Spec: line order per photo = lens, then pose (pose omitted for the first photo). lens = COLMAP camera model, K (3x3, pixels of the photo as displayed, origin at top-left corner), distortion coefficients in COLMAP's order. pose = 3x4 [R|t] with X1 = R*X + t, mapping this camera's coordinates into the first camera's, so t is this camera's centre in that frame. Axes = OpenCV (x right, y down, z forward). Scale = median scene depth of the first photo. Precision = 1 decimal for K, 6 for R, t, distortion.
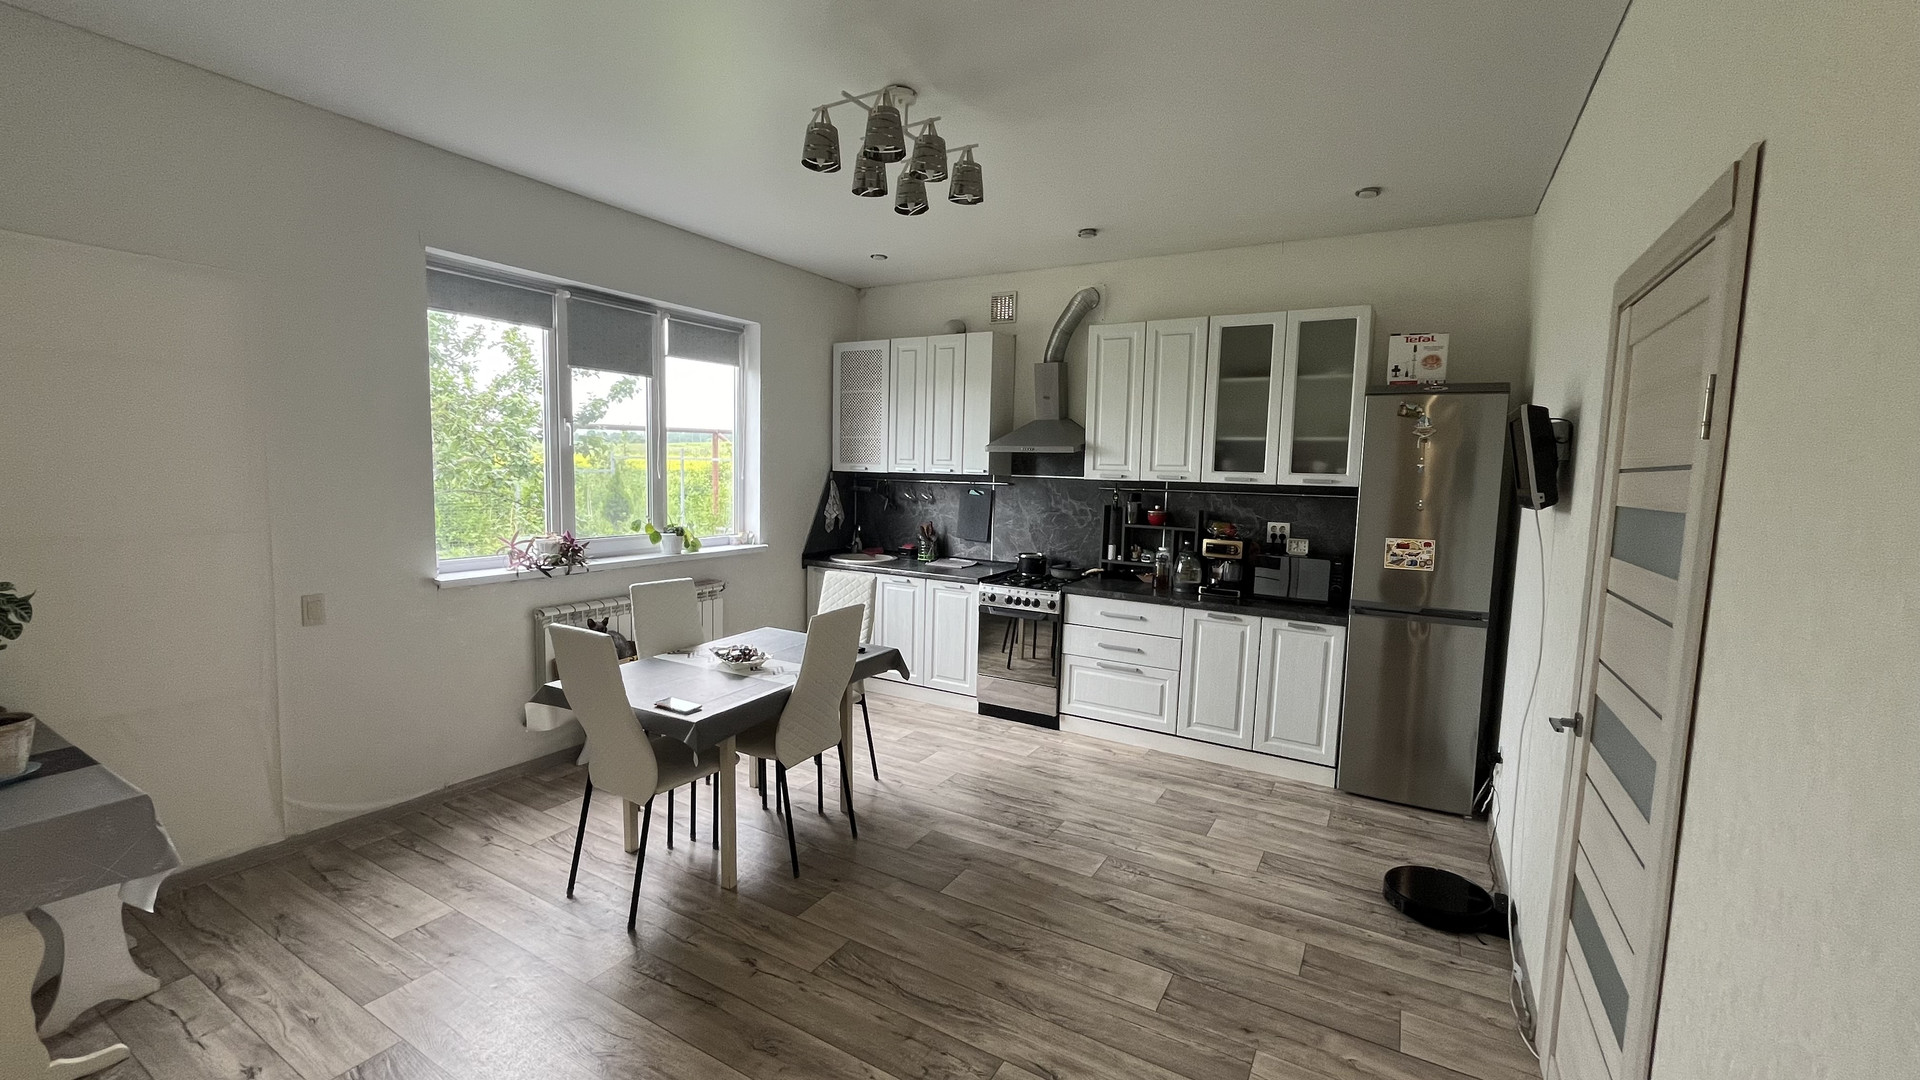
lens RADIAL K [[777.6, 0, 959.1], [0, 777.6, 537.0], [0, 0, 1]] dist [-0.002516, -0.000181]
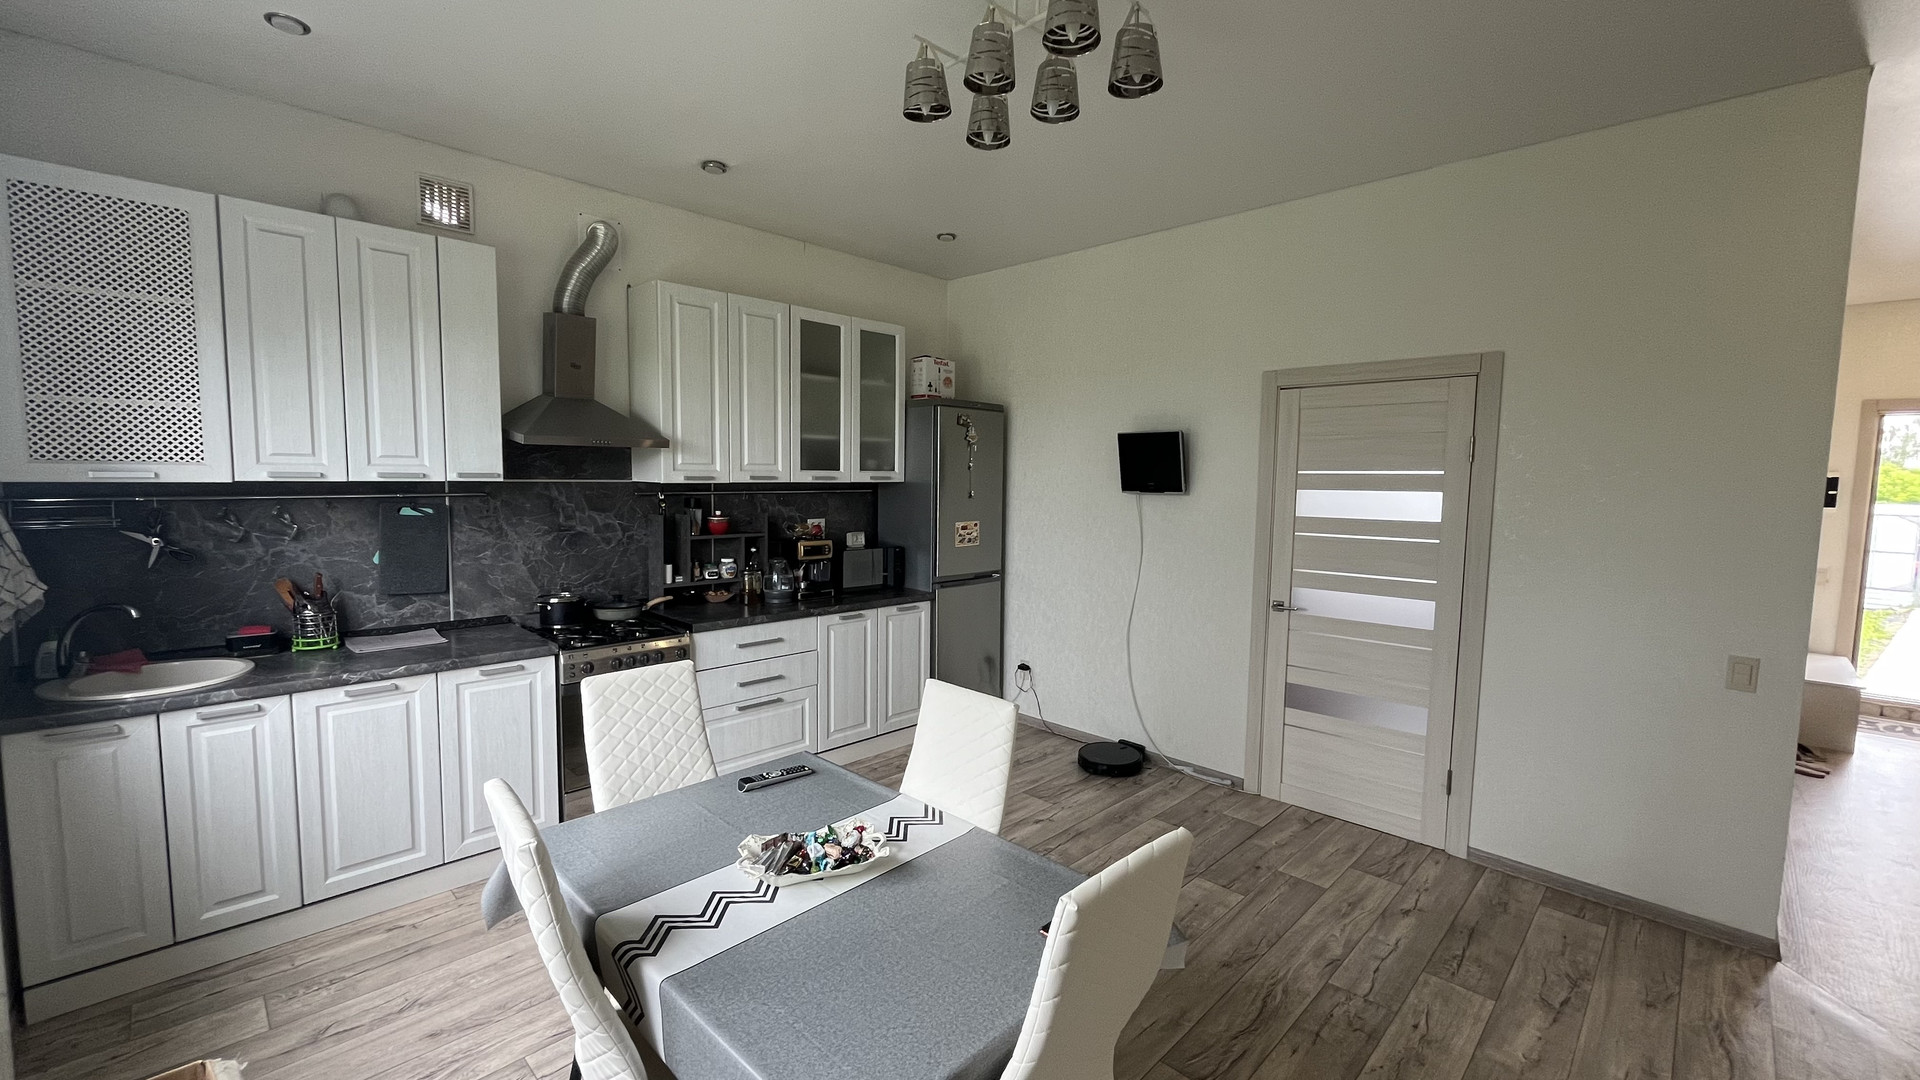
lens RADIAL K [[777.6, 0, 959.0], [0, 777.6, 539.9], [0, 0, 1]] dist [-0.002516, -0.000181]
pose [[0.253169, -0.102711, 0.961954, -0.555603], [0.083891, 0.992933, 0.083941, -0.064617], [-0.963778, 0.059448, 0.259997, 0.580717]]
